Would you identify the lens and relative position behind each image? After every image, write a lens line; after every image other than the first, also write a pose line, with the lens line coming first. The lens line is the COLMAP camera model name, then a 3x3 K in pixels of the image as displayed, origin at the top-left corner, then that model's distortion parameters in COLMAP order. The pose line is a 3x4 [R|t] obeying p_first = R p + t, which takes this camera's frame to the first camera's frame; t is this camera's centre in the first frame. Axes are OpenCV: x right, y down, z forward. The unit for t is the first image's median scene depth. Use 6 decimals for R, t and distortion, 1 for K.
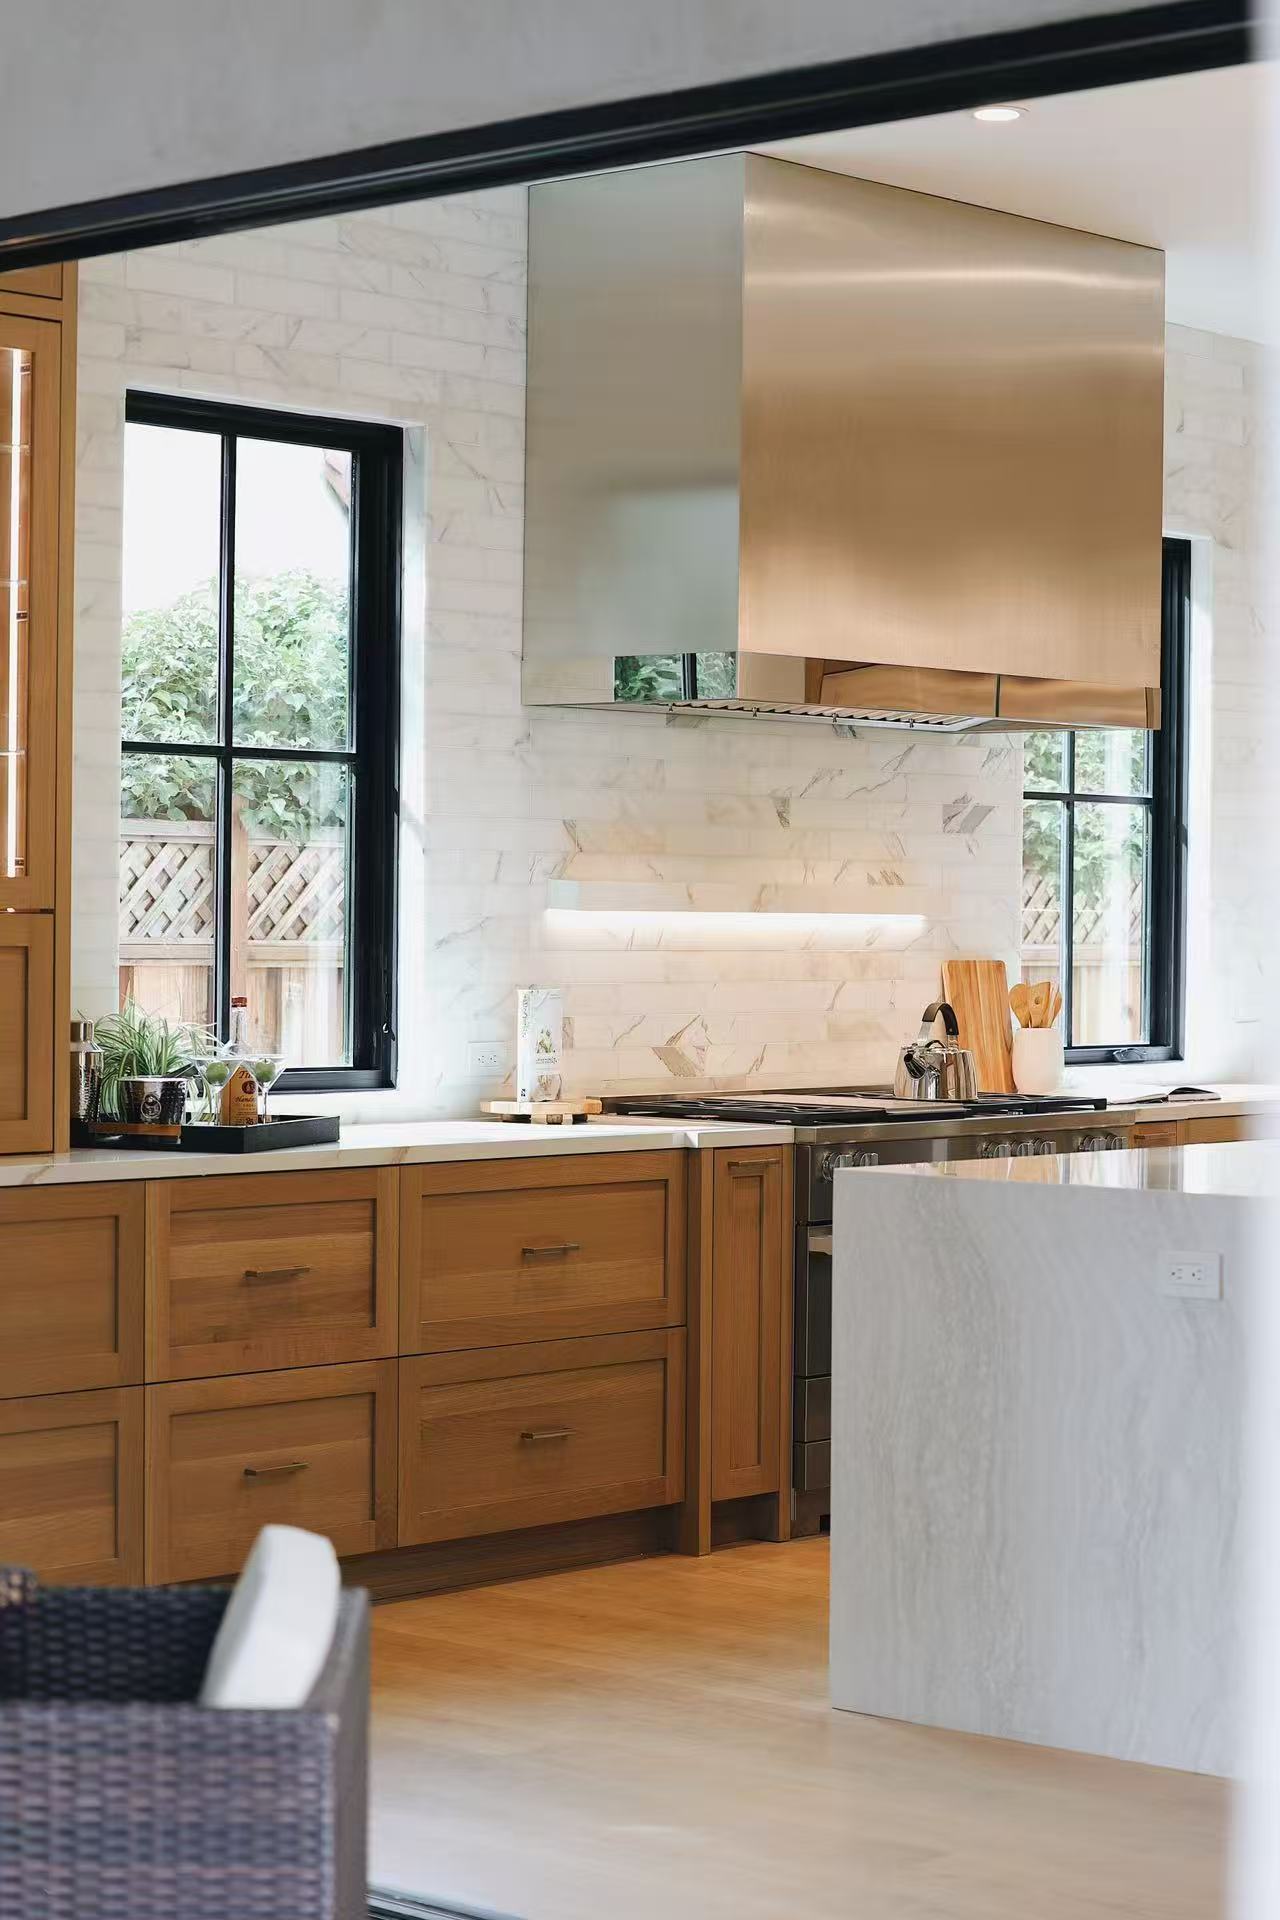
lens RADIAL K [[3893.4, 0, 640.0], [0, 3893.4, 960.0], [0, 0, 1]] dist [-0.067399, -0.091288]
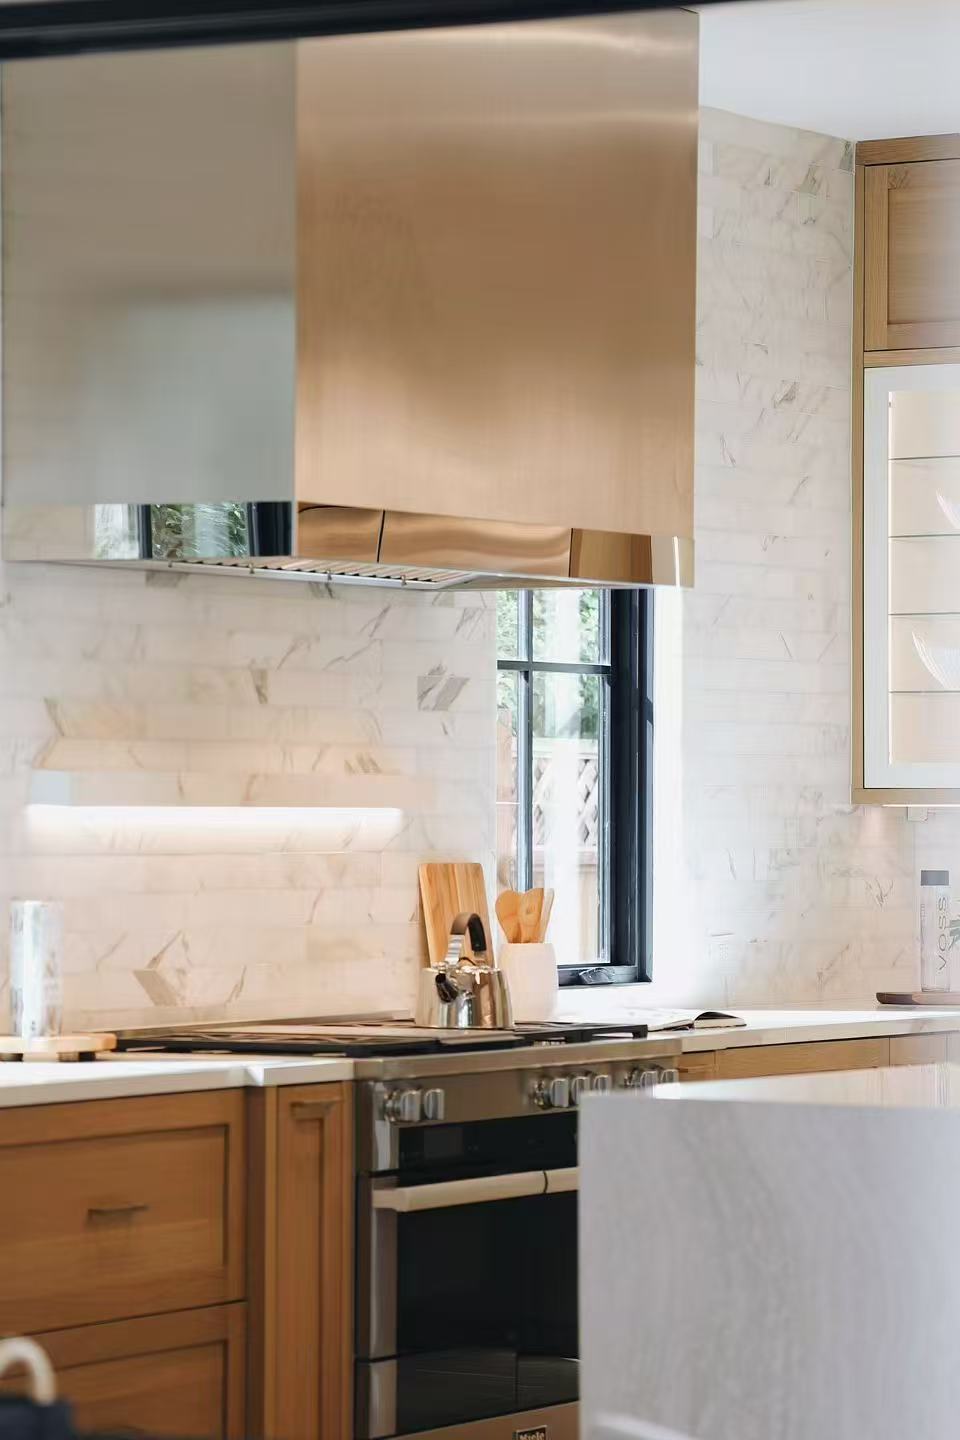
lens RADIAL K [[5553.2, 0, 480.0], [0, 5553.2, 720.0], [0, 0, 1]] dist [0.788023, 1.450358]
pose [[0.975293, -0.003831, 0.220882, -0.179834], [0.009876, 0.999606, -0.026273, 0.000879], [-0.220694, 0.027805, 0.974947, -0.171637]]
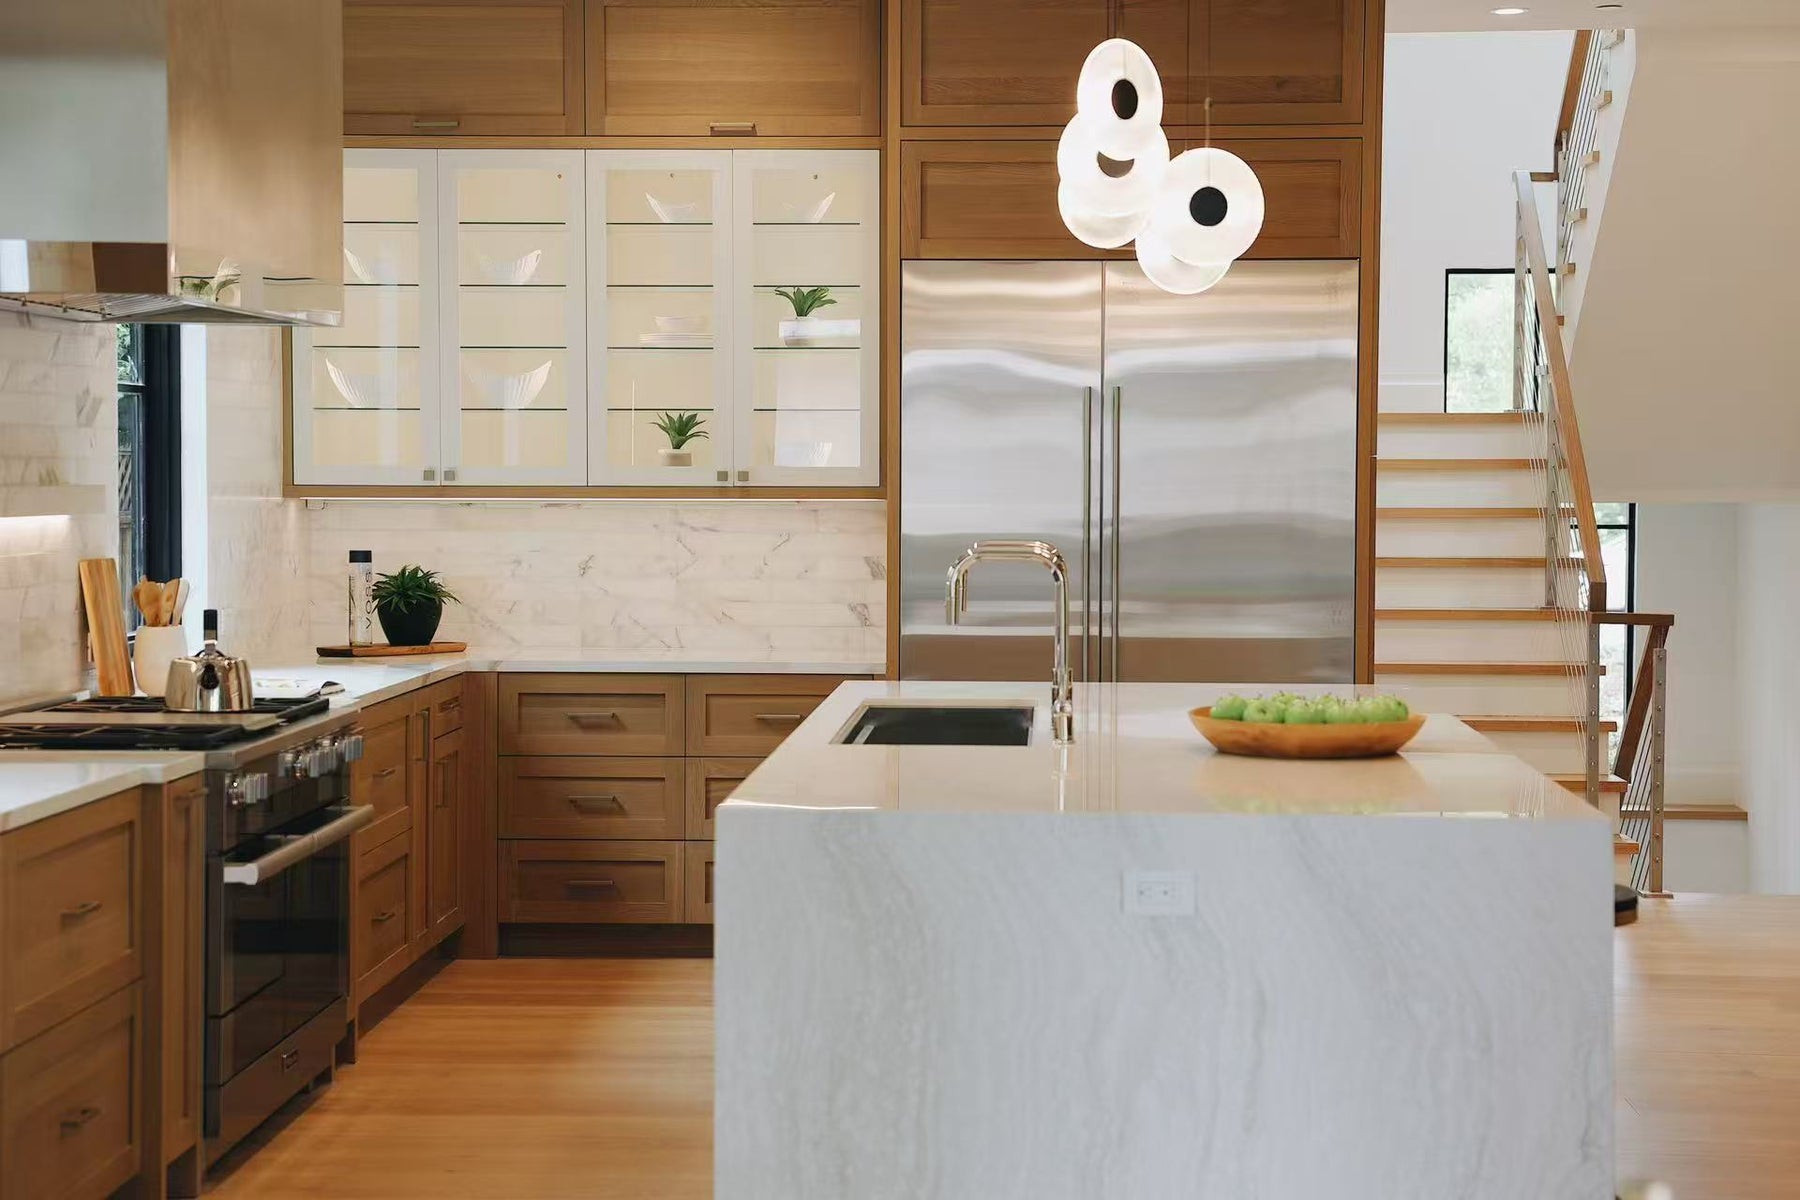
lens RADIAL K [[3392.1, 0, 900.0], [0, 3392.1, 600.0], [0, 0, 1]] dist [0.244803, 0.104637]
pose [[0.773258, -0.032655, 0.633250, -0.315787], [0.010991, 0.999213, 0.038106, -0.021028], [-0.633996, -0.022505, 0.773009, 0.226766]]
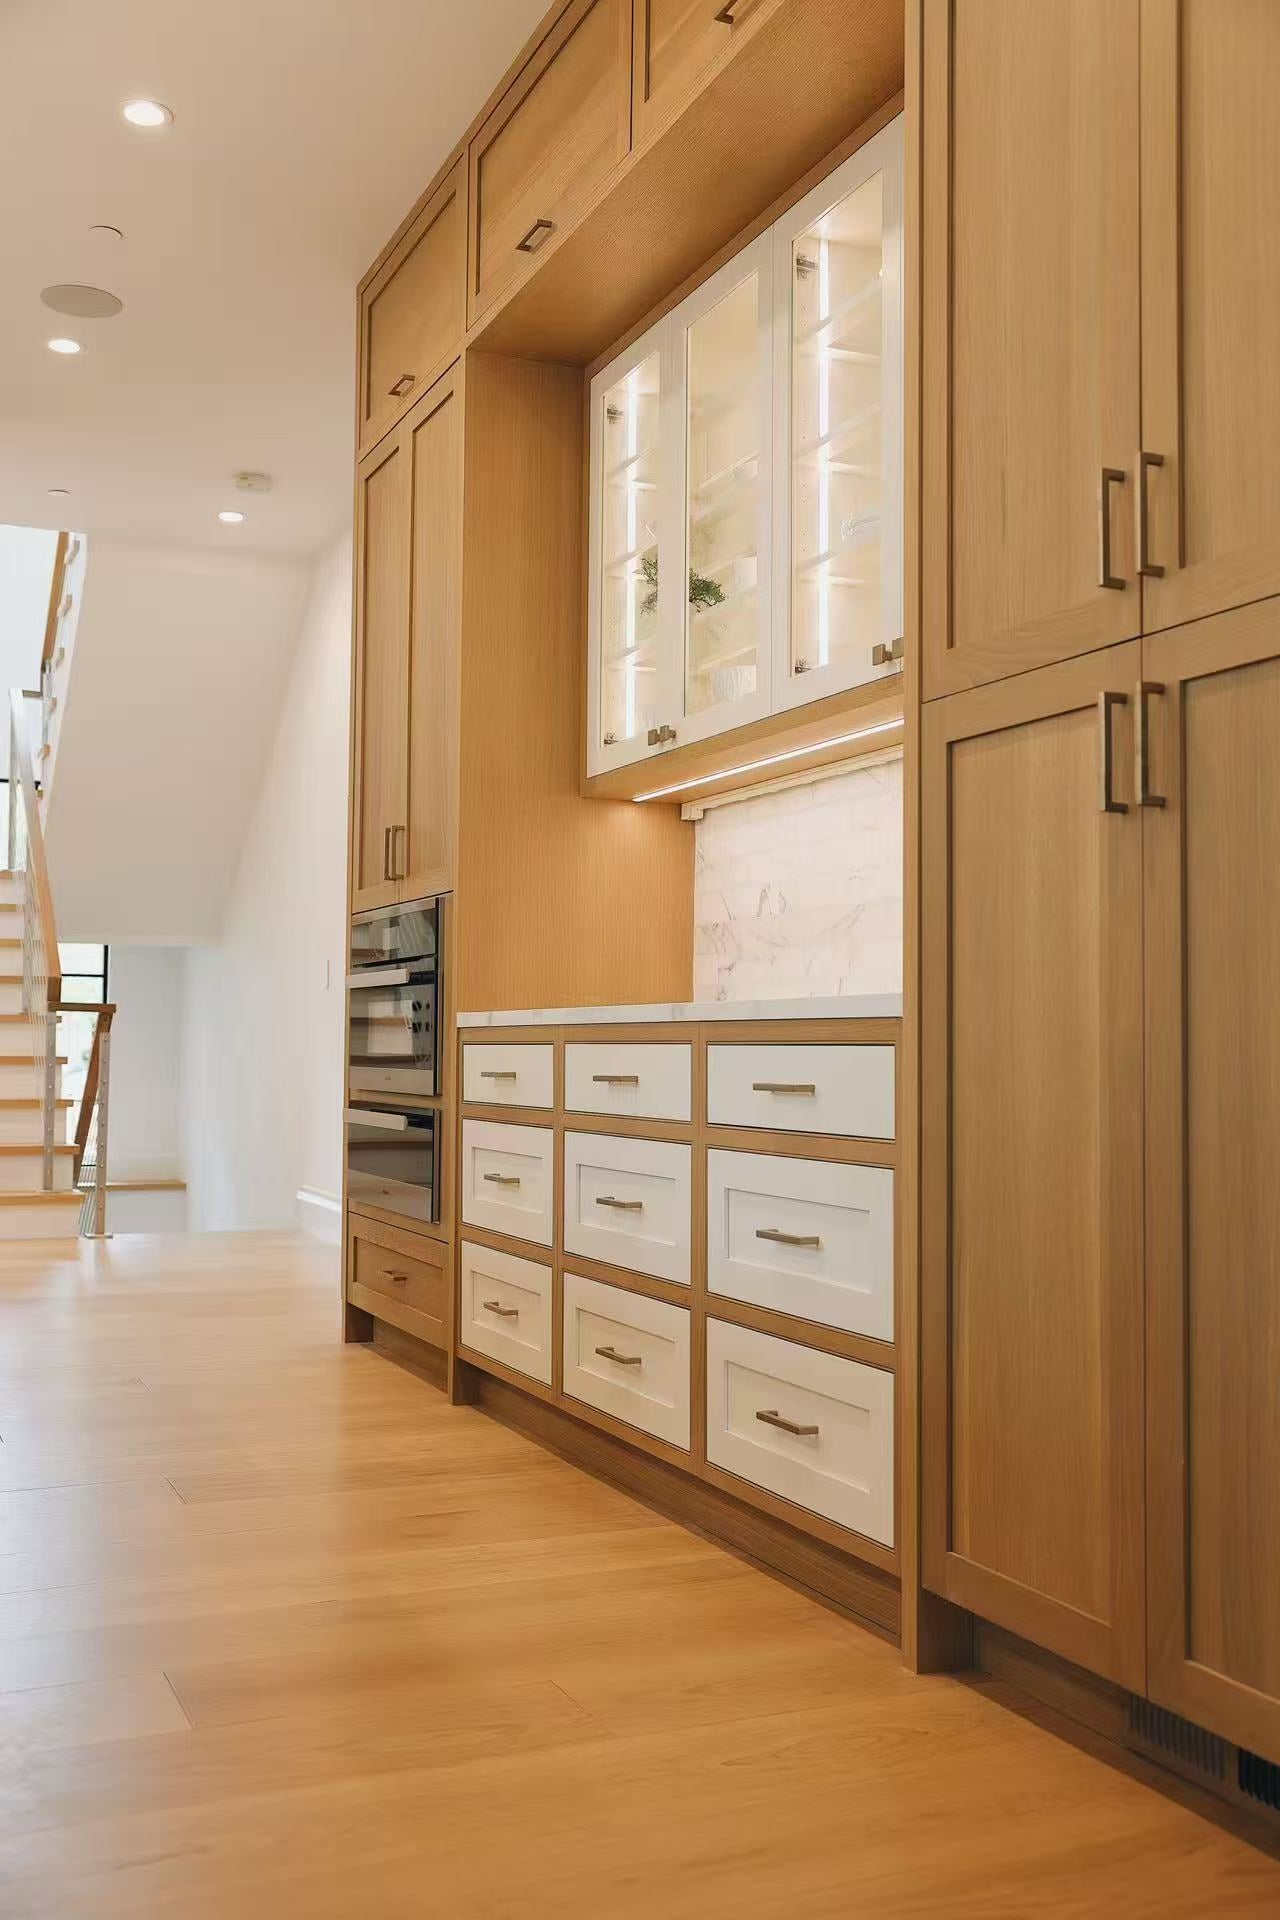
lens RADIAL K [[1839.4, 0, 640.0], [0, 1839.4, 960.0], [0, 0, 1]] dist [-0.019030, -0.001514]
pose [[0.407211, 0.037311, 0.912572, 0.041416], [0.007856, 0.998985, -0.044349, 0.052950], [-0.913300, 0.025228, 0.406505, 0.468797]]
